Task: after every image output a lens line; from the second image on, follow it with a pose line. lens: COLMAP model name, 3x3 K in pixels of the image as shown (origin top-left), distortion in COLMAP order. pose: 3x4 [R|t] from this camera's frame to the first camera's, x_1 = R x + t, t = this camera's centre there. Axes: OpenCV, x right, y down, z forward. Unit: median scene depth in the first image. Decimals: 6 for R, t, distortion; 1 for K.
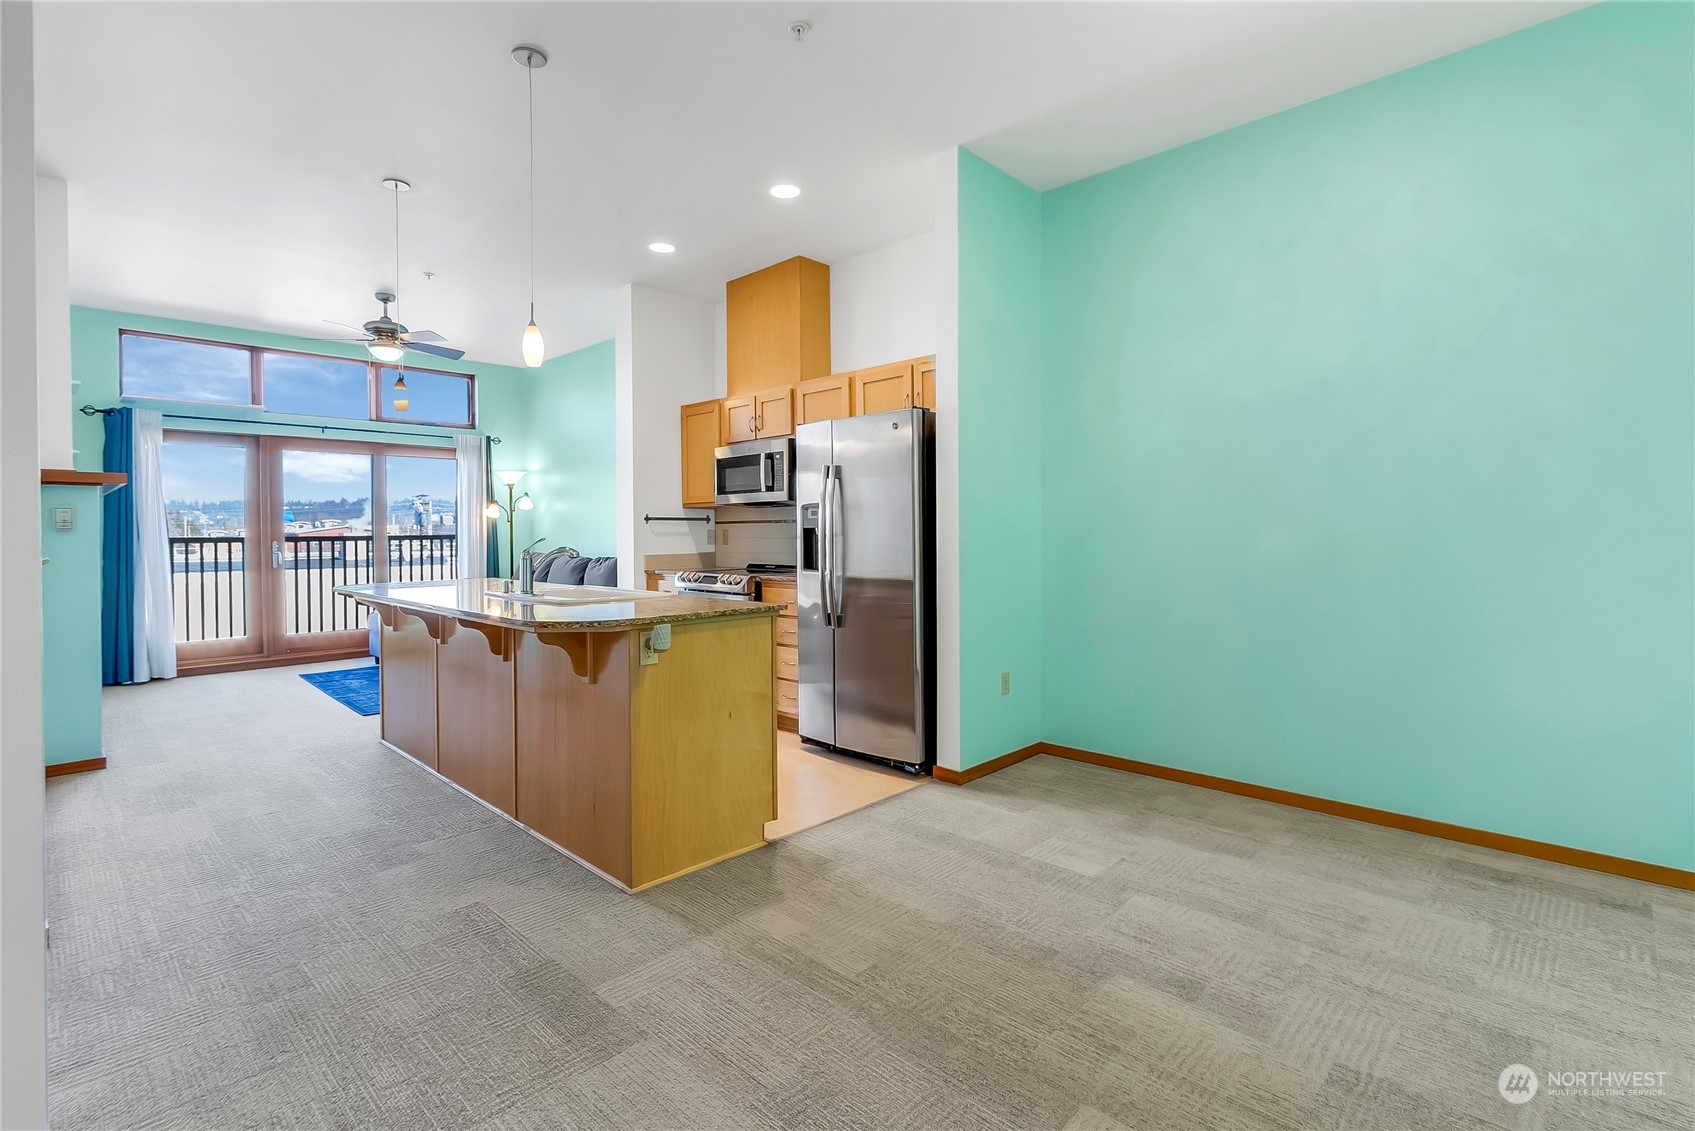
lens RADIAL K [[807.1, 0, 844.7], [0, 807.1, 550.0], [0, 0, 1]] dist [-0.000972, -0.000662]
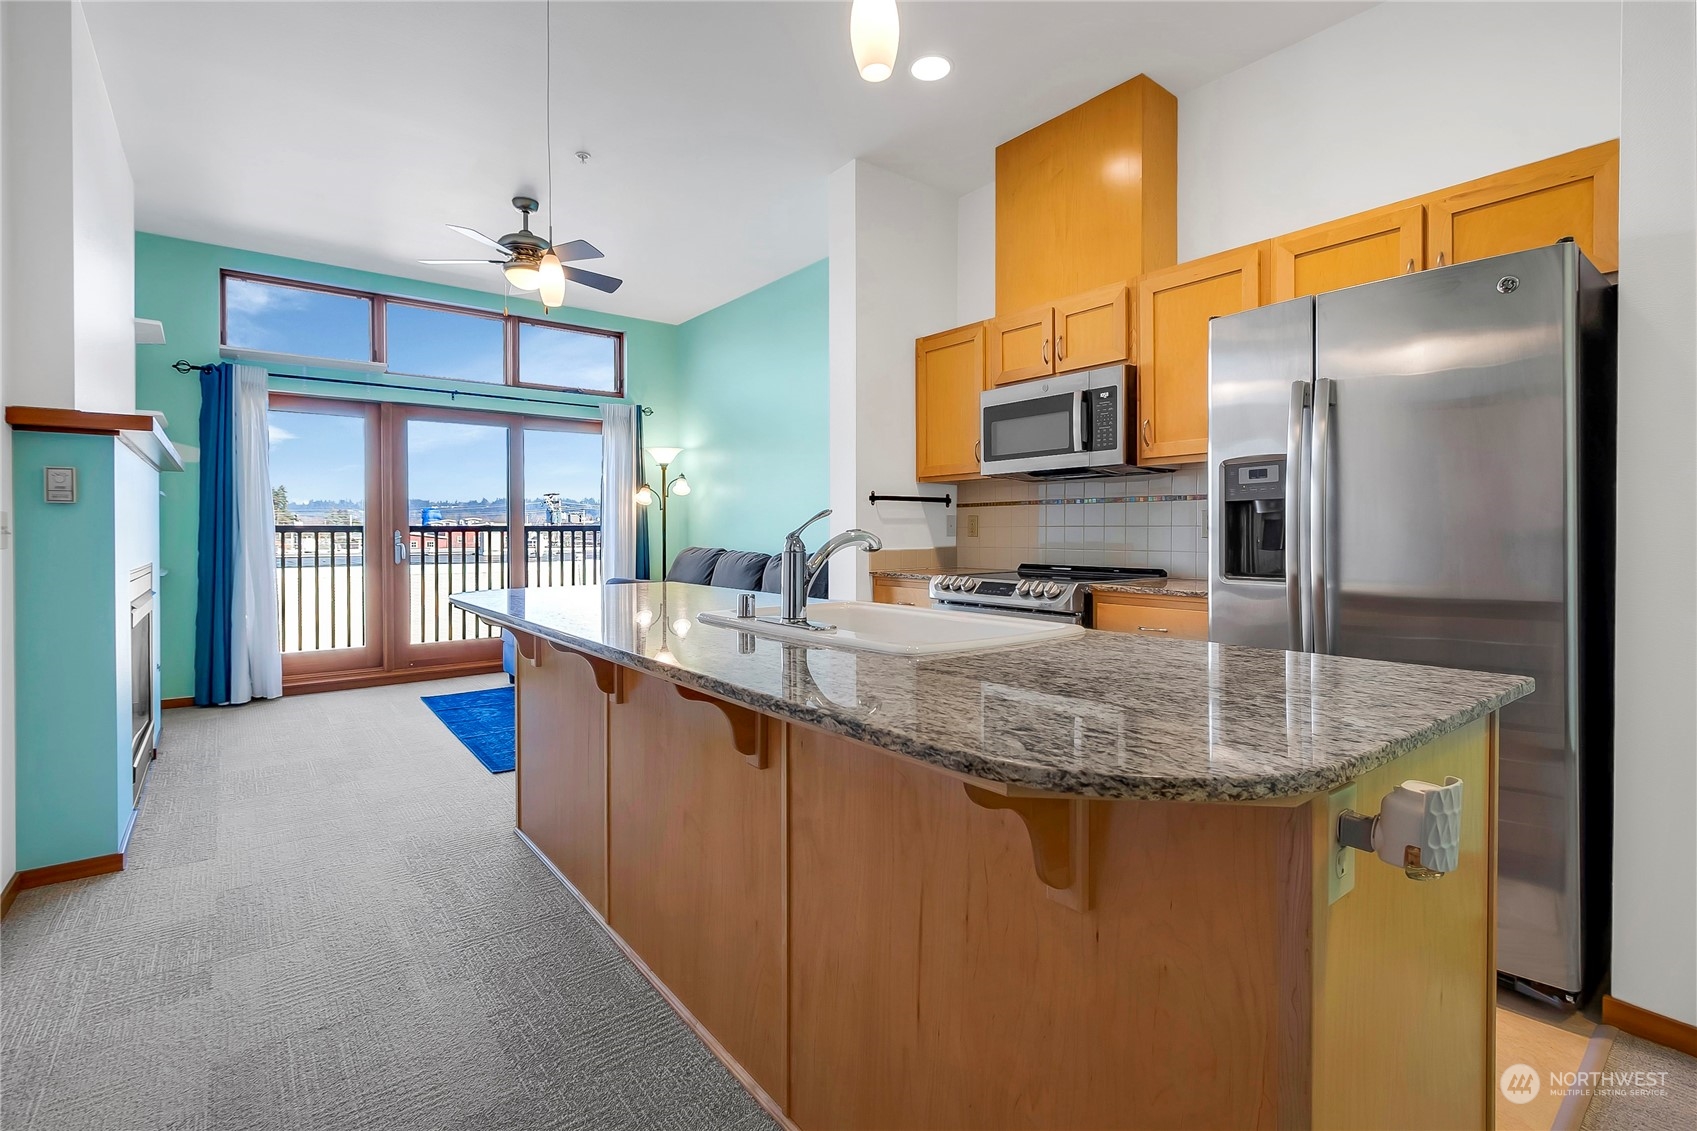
lens RADIAL K [[791.0, 0, 823.4], [0, 791.0, 544.7], [0, 0, 1]] dist [0.000338, 0.000014]
pose [[0.988652, 0.005897, -0.150111, -0.179707], [-0.006622, 0.999969, -0.004334, 0.004654], [0.150080, 0.005279, 0.988660, 0.309234]]
